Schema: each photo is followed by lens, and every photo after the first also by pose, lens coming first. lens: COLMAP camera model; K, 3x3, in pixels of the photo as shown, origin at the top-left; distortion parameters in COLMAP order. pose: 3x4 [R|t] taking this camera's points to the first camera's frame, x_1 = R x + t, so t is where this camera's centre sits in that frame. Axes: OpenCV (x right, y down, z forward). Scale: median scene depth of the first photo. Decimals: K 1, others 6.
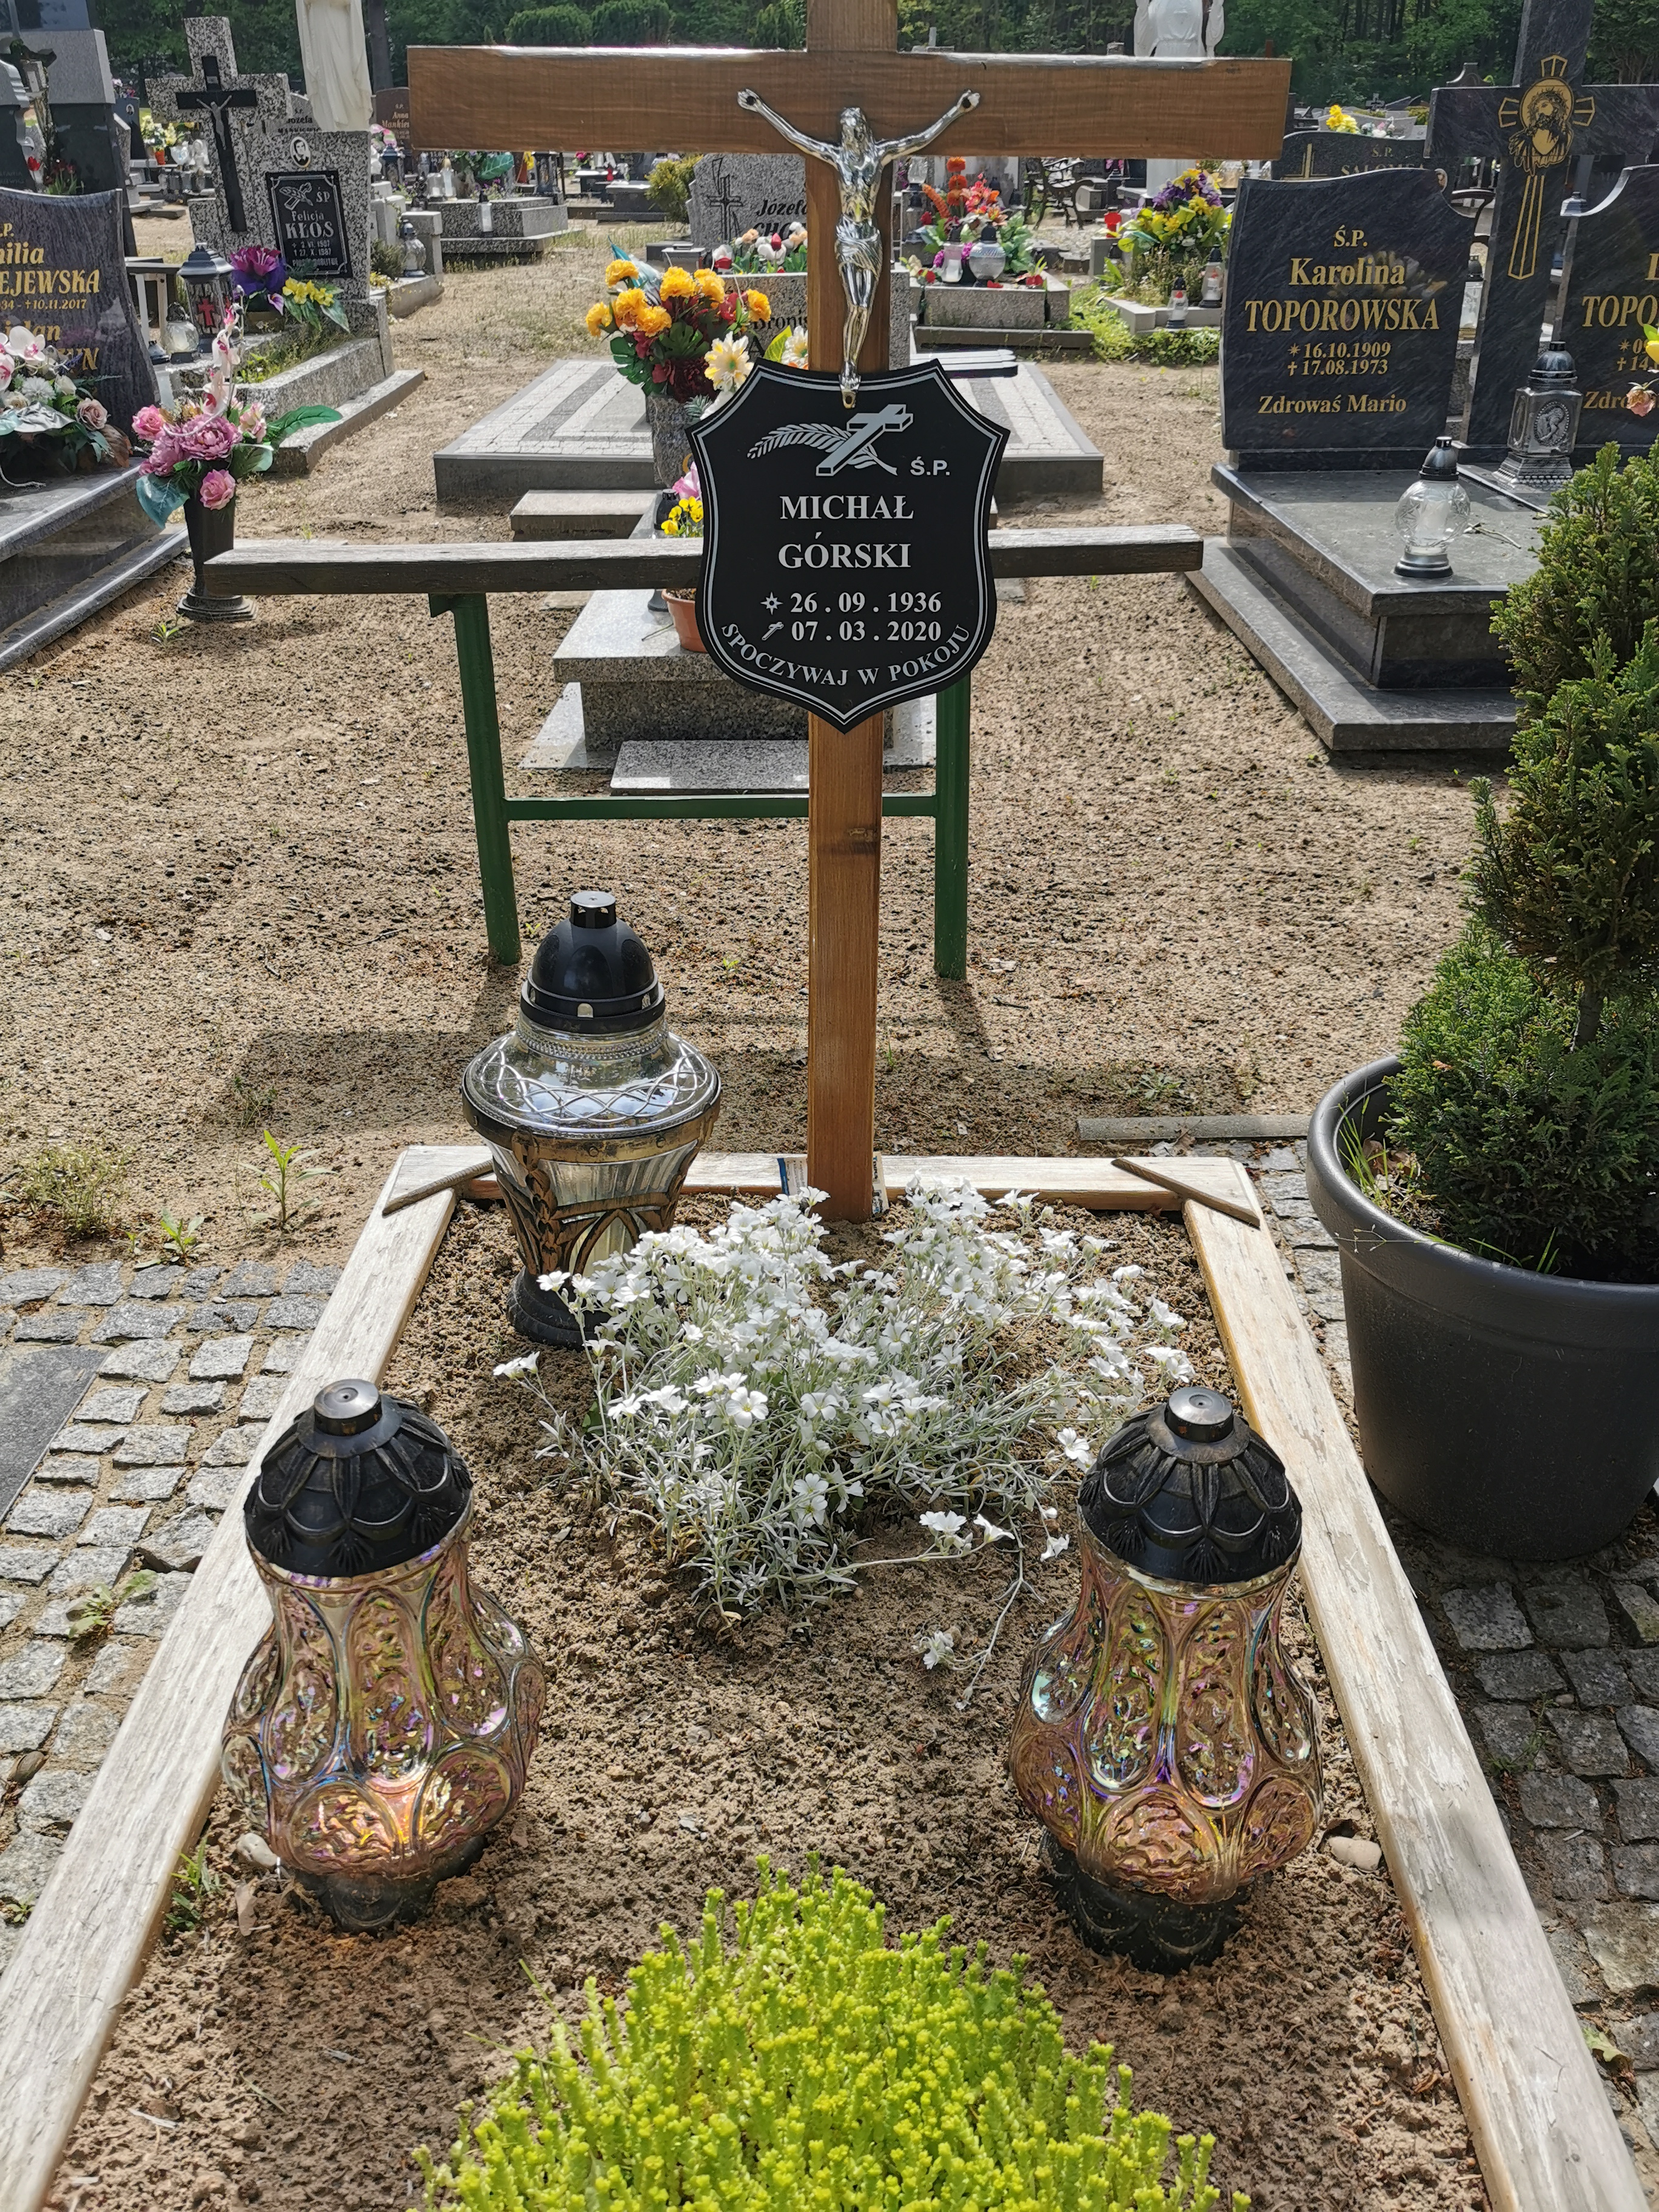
lens RADIAL K [[1739.9, 0, 830.4], [0, 1739.9, 1098.7], [0, 0, 1]] dist [0.009667, -0.028789]
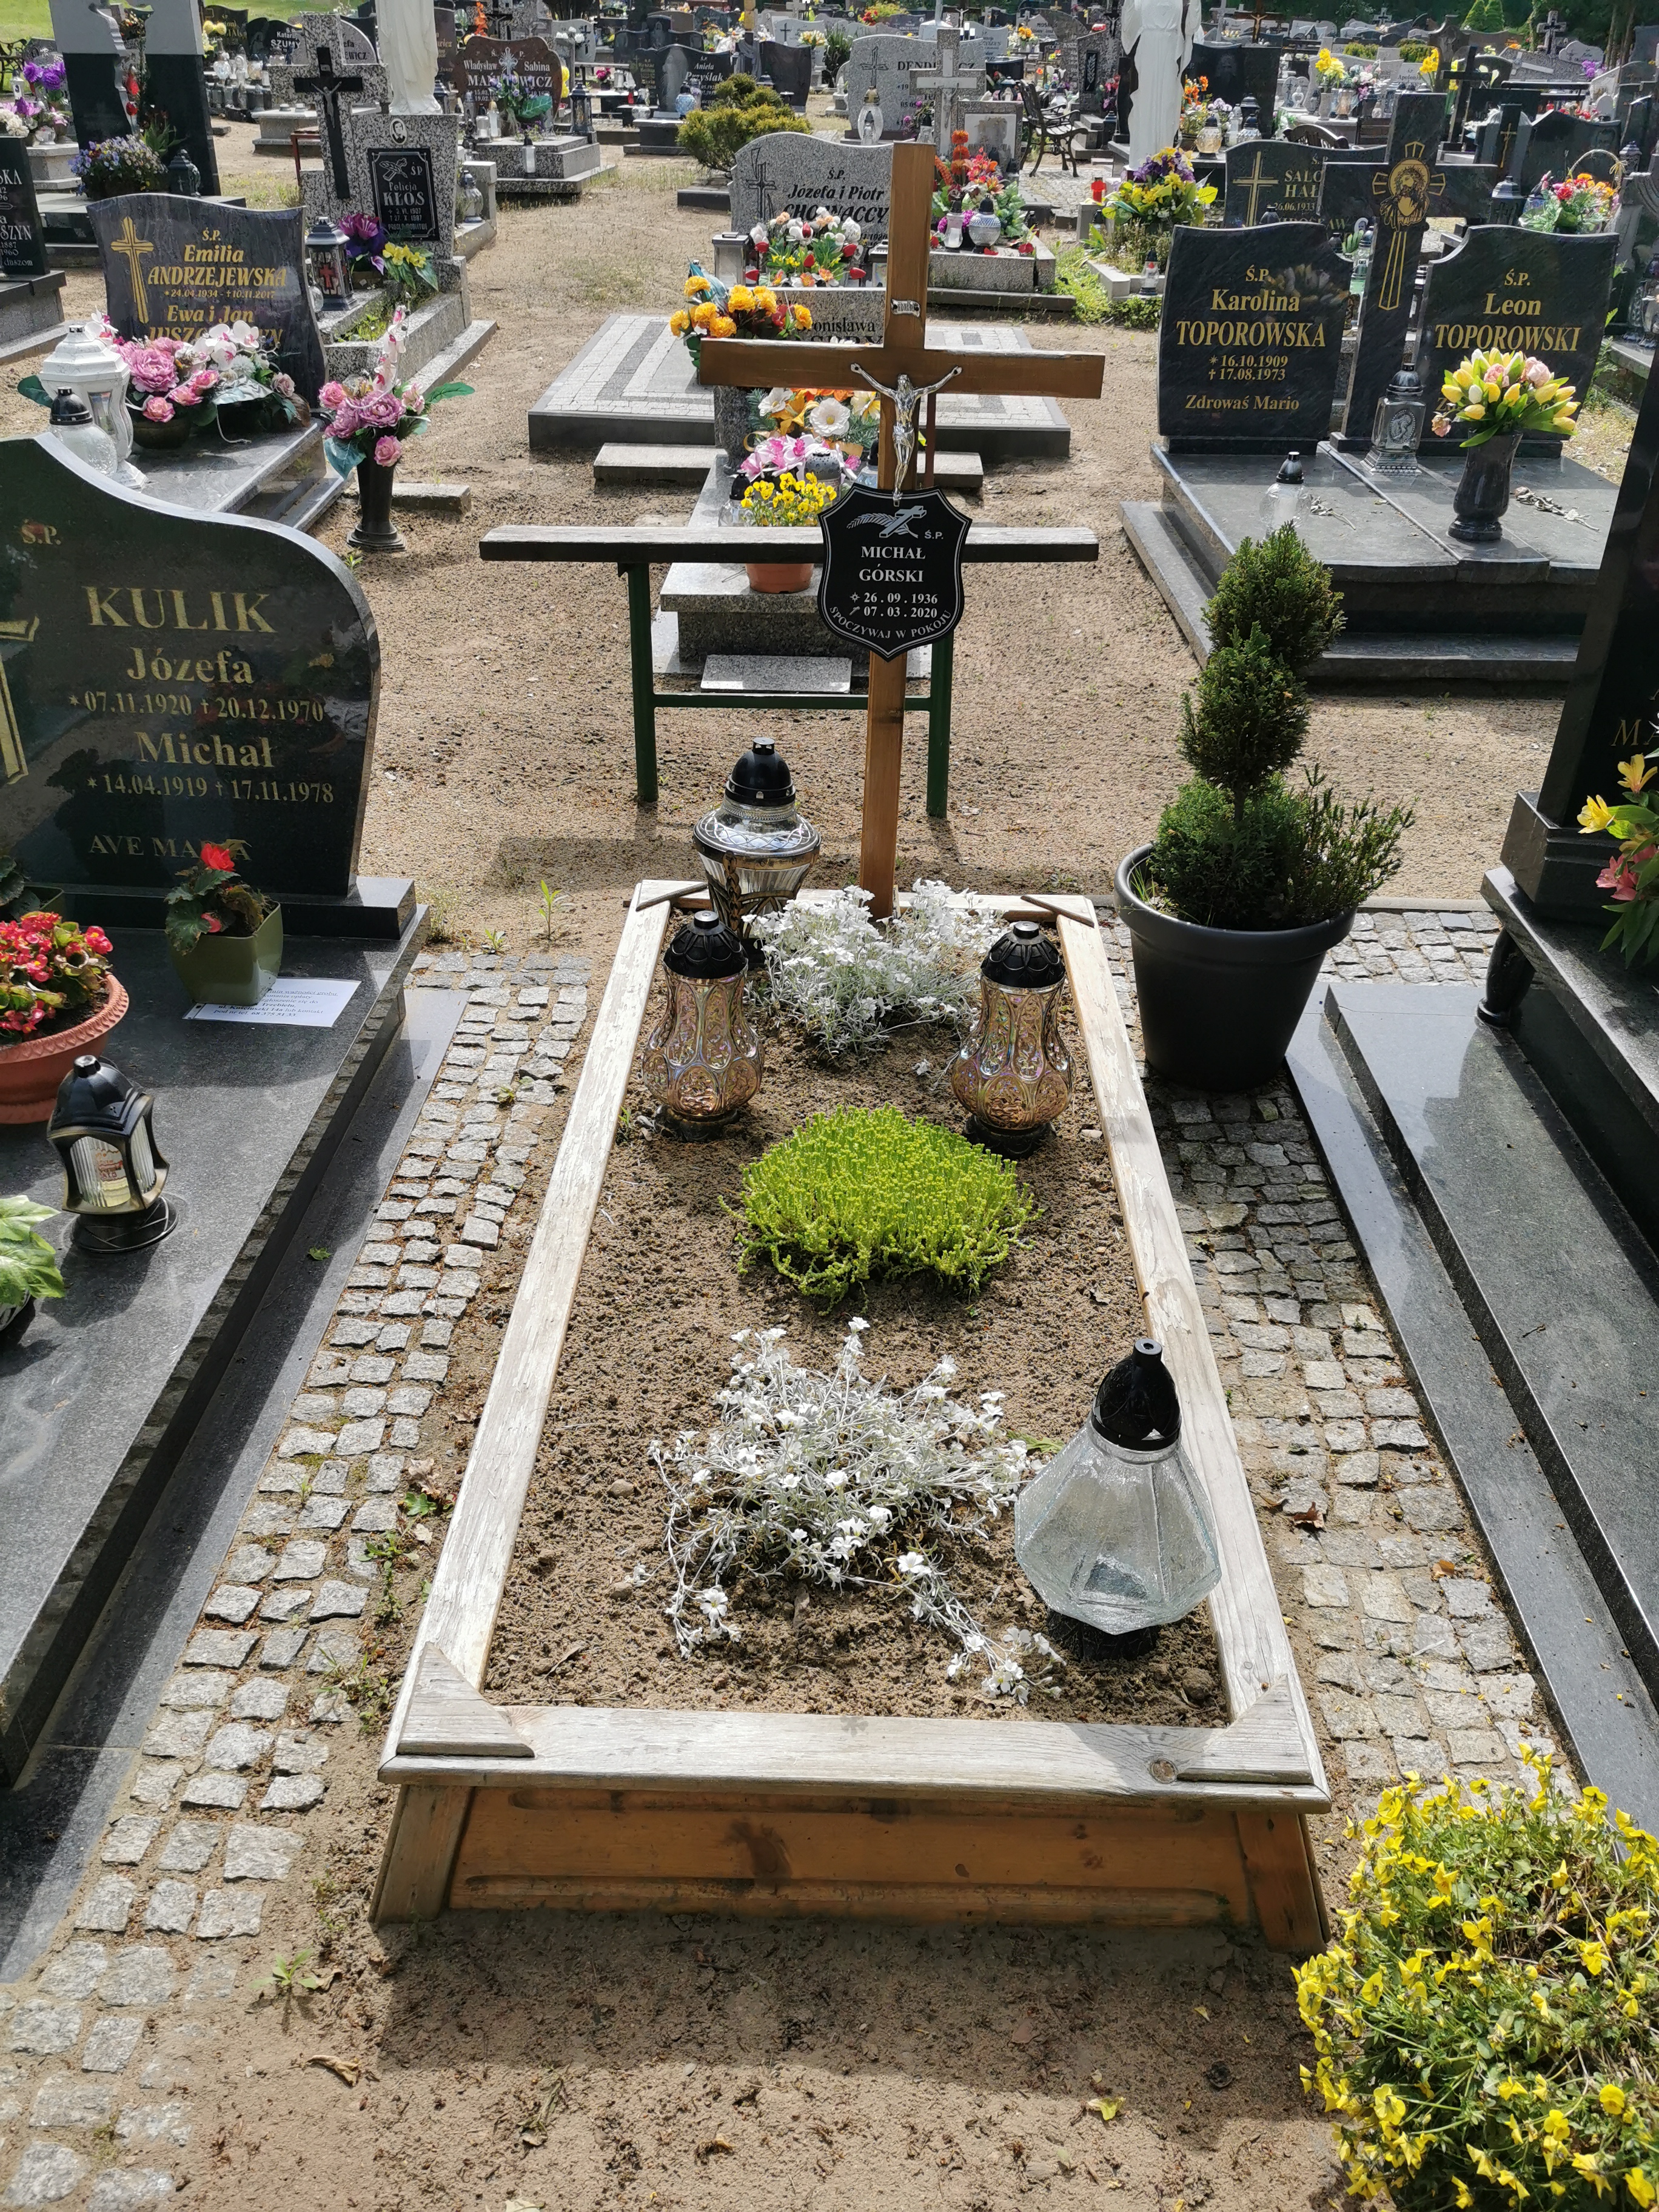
lens RADIAL K [[1686.3, 0, 829.5], [0, 1686.3, 1106.0], [0, 0, 1]] dist [0.007355, -0.028134]
pose [[0.999691, 0.022788, 0.009905, -0.020970], [-0.023355, 0.997829, 0.061574, 0.057801], [-0.008481, -0.061786, 0.998053, -0.307382]]
